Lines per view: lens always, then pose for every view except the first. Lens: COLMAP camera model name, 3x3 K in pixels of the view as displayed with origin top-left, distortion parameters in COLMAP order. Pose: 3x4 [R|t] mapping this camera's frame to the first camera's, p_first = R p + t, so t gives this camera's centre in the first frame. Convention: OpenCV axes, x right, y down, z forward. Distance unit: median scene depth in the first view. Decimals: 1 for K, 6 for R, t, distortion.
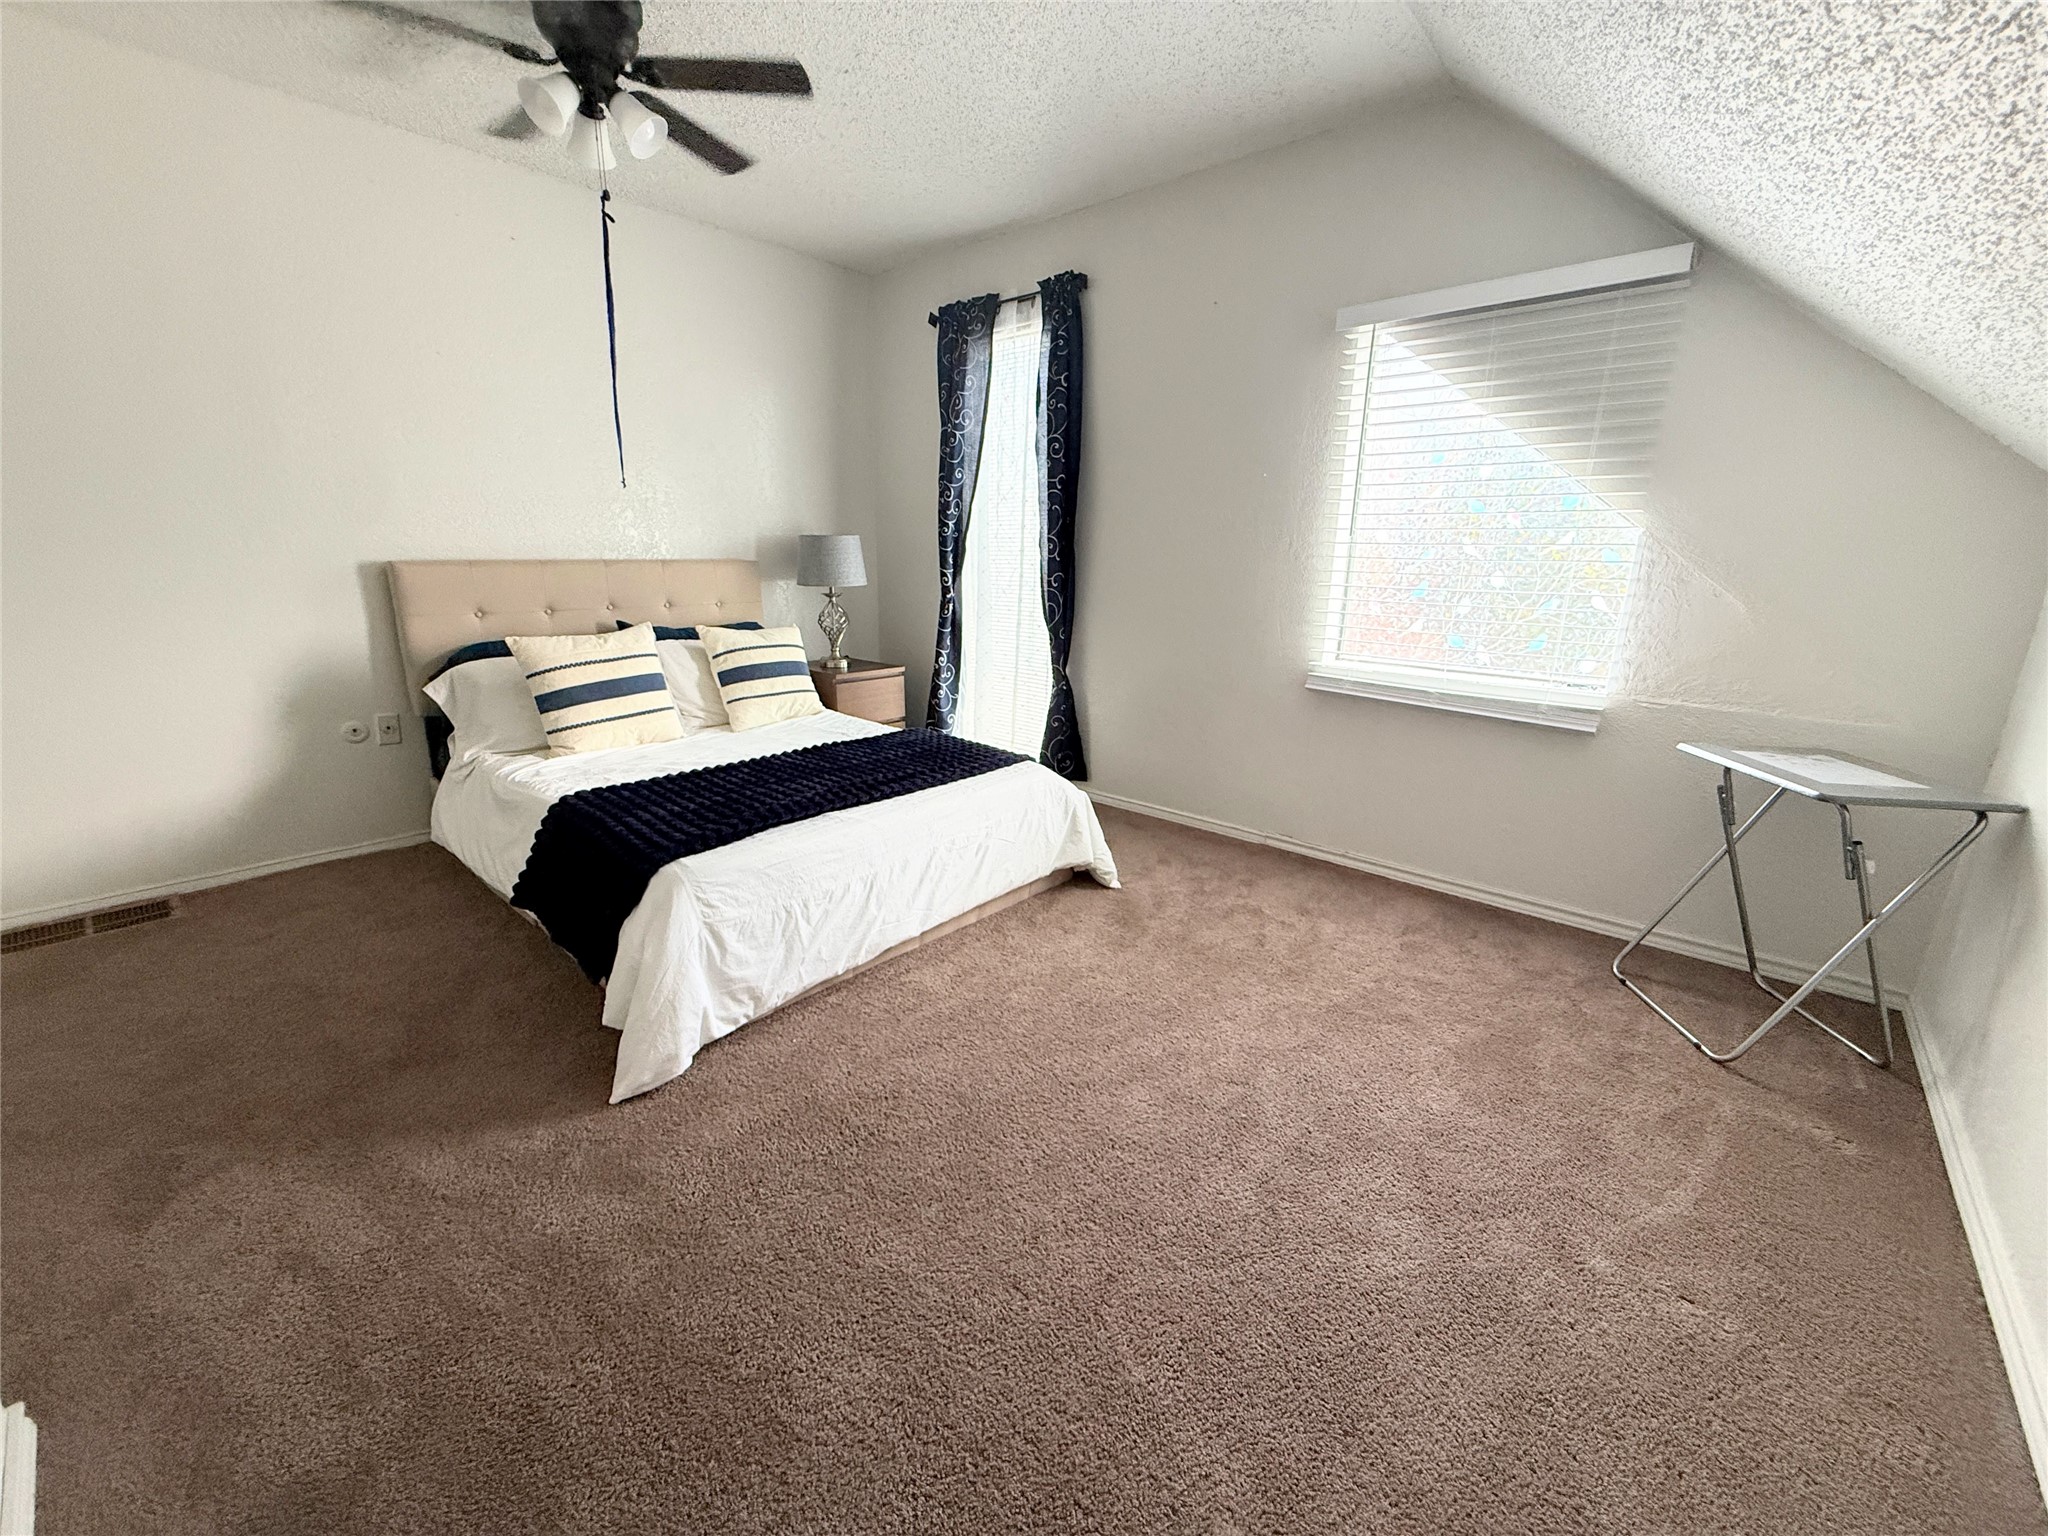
lens RADIAL K [[818.4, 0, 1018.2], [0, 818.4, 767.0], [0, 0, 1]] dist [0.001376, -0.000288]
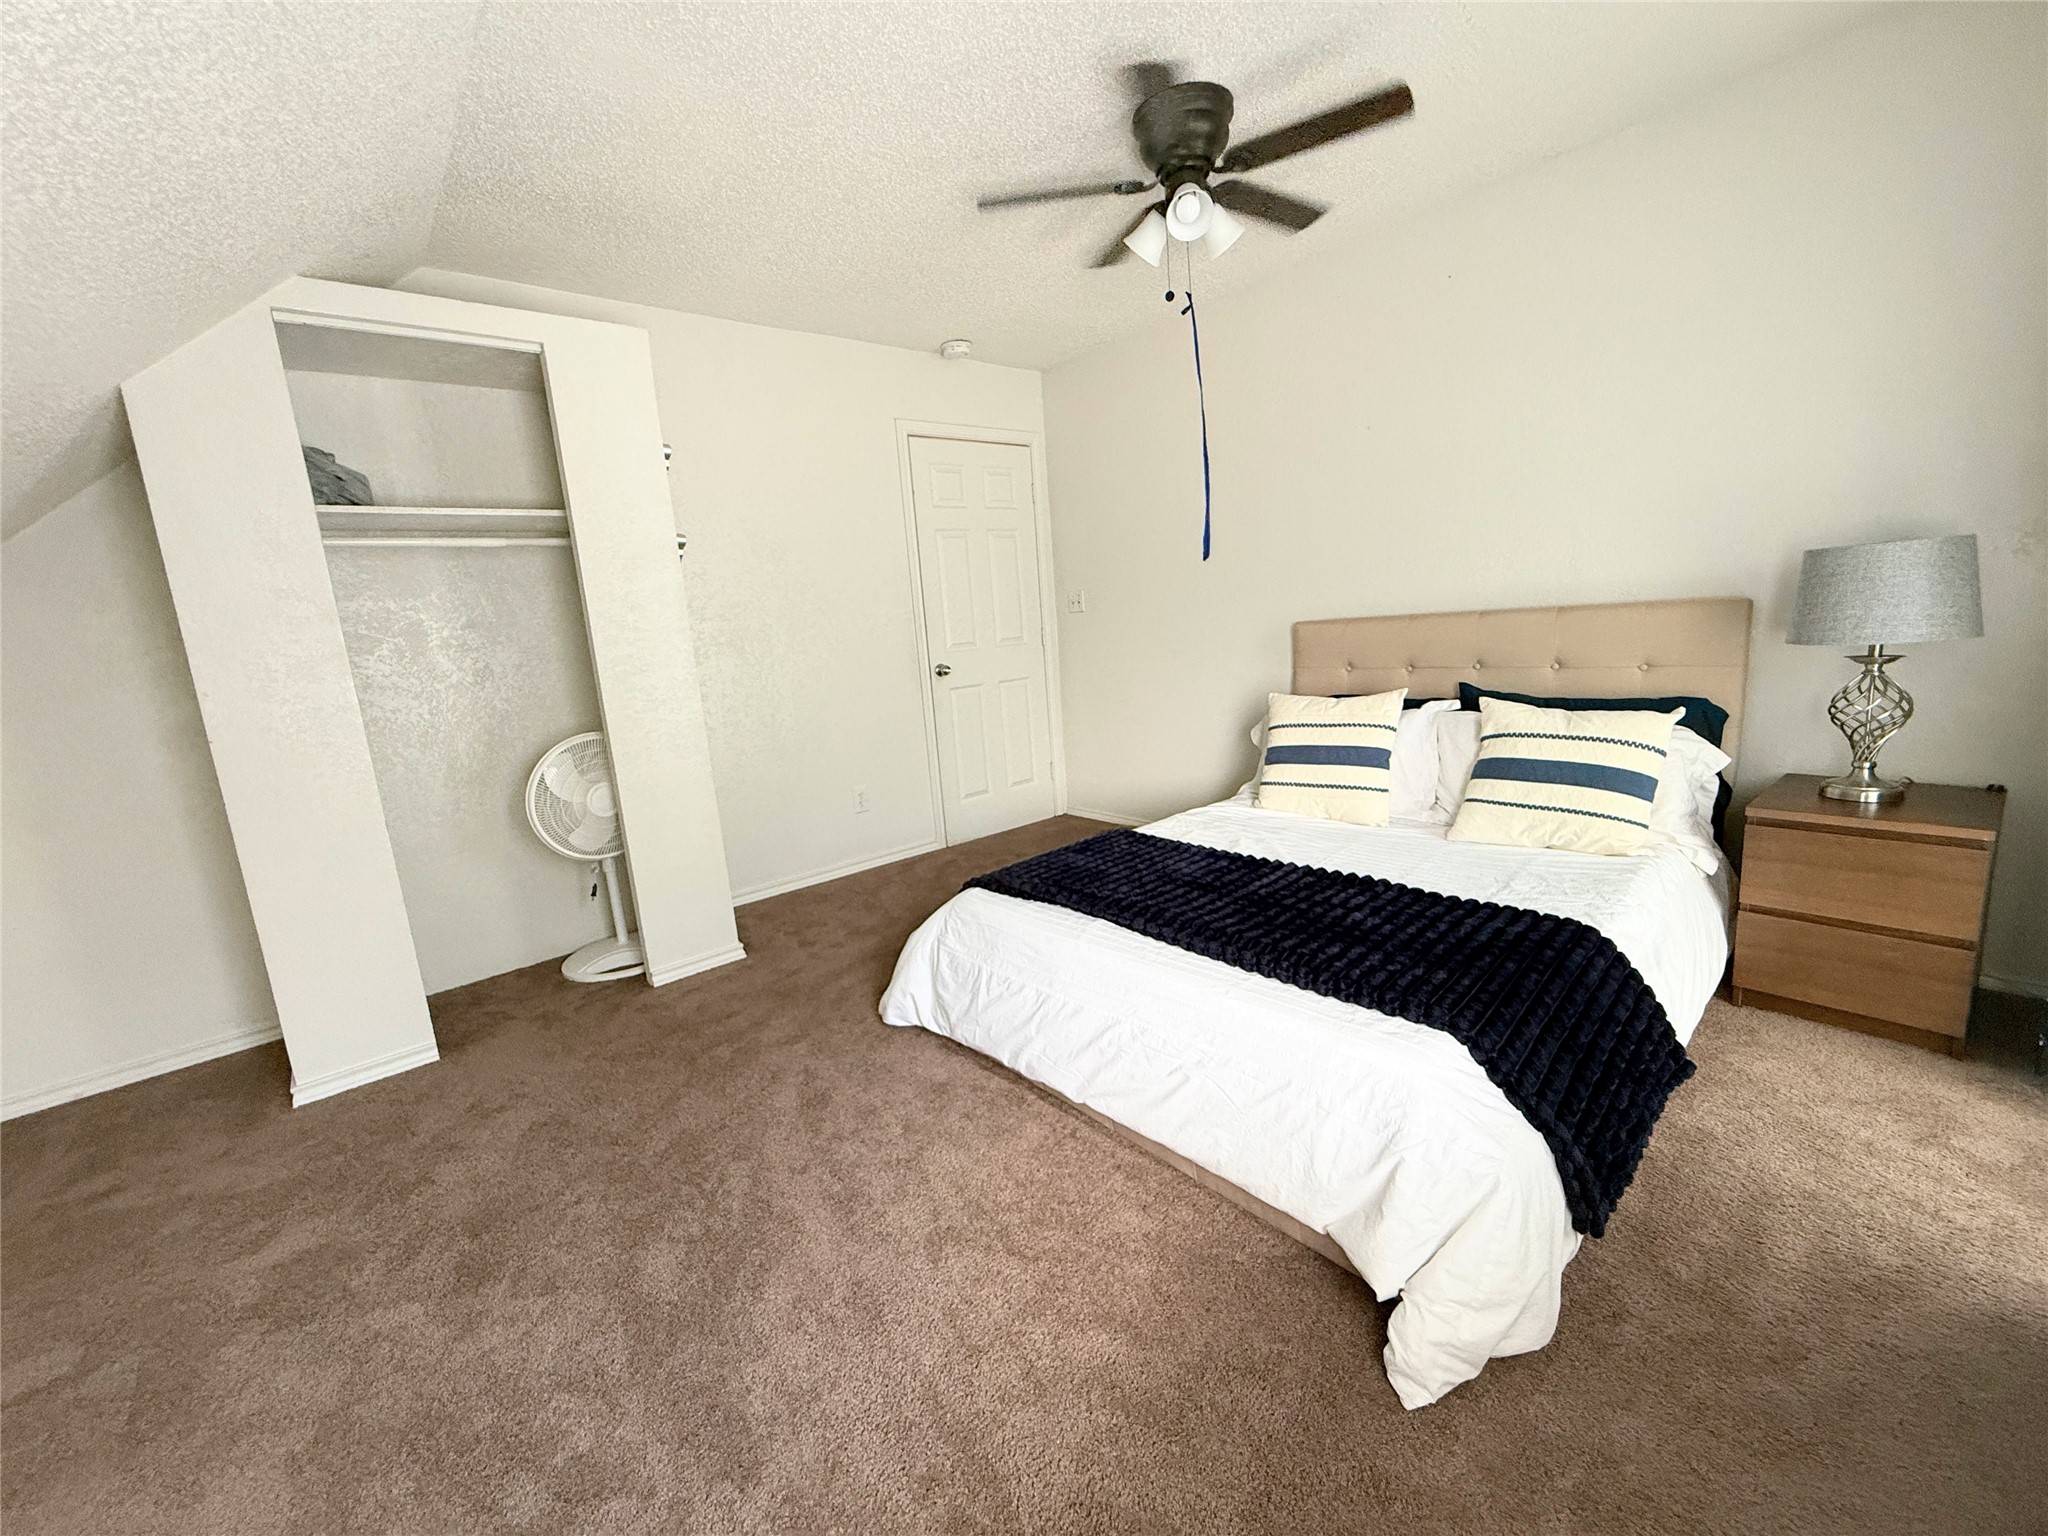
lens RADIAL K [[818.4, 0, 1018.2], [0, 818.4, 767.0], [0, 0, 1]] dist [0.001376, -0.000288]
pose [[-0.154695, 0.171730, -0.972923, 0.616283], [-0.180603, 0.963268, 0.198742, -0.263221], [0.971315, 0.206457, -0.117997, 0.980090]]
